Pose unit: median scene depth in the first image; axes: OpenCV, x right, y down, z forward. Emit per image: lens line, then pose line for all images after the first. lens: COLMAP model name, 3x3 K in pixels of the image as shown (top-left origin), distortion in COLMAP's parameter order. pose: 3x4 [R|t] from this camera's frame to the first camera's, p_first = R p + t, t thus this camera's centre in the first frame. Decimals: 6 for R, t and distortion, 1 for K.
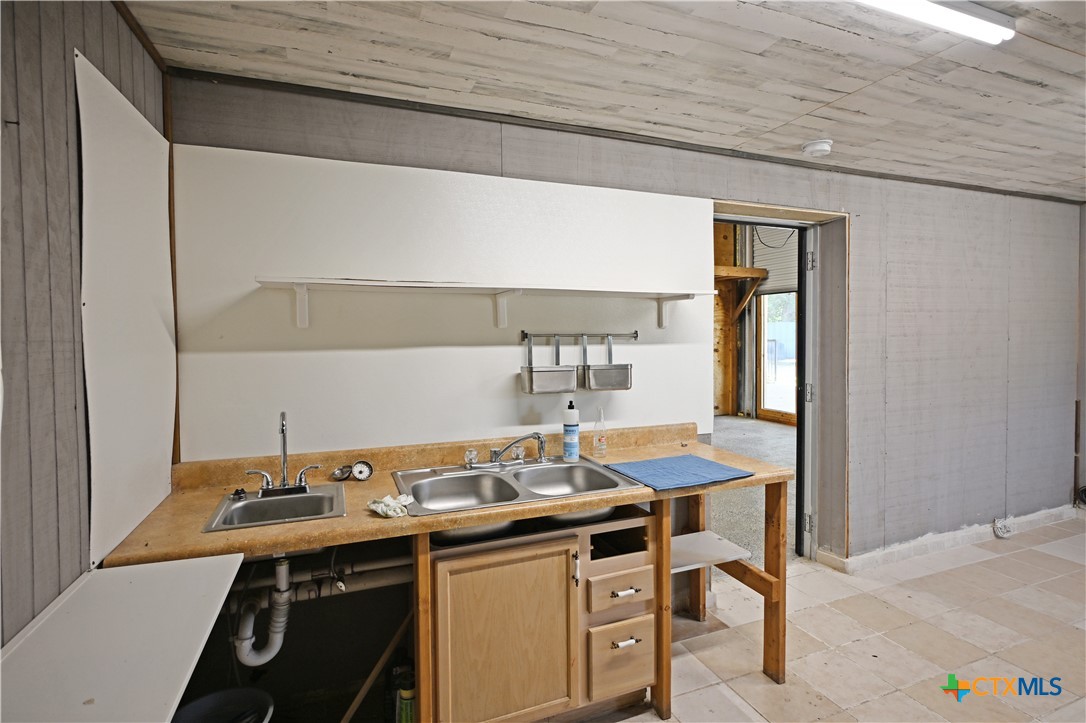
lens RADIAL K [[531.4, 0, 569.2], [0, 531.4, 345.2], [0, 0, 1]] dist [0.001287, 0.000659]
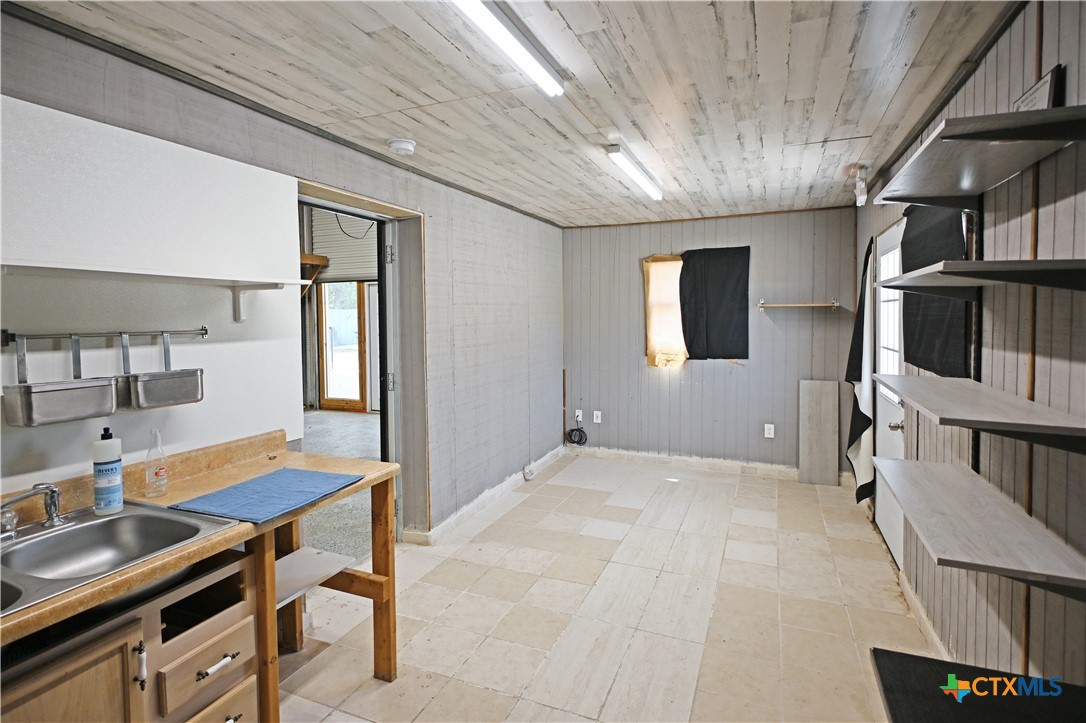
lens RADIAL K [[522.6, 0, 540.7], [0, 522.6, 333.1], [0, 0, 1]] dist [0.000076, 0.001784]
pose [[0.721254, -0.024869, 0.692224, -0.054103], [0.022401, 0.999670, 0.012573, -0.015669], [-0.692308, 0.006439, 0.721573, 0.088097]]
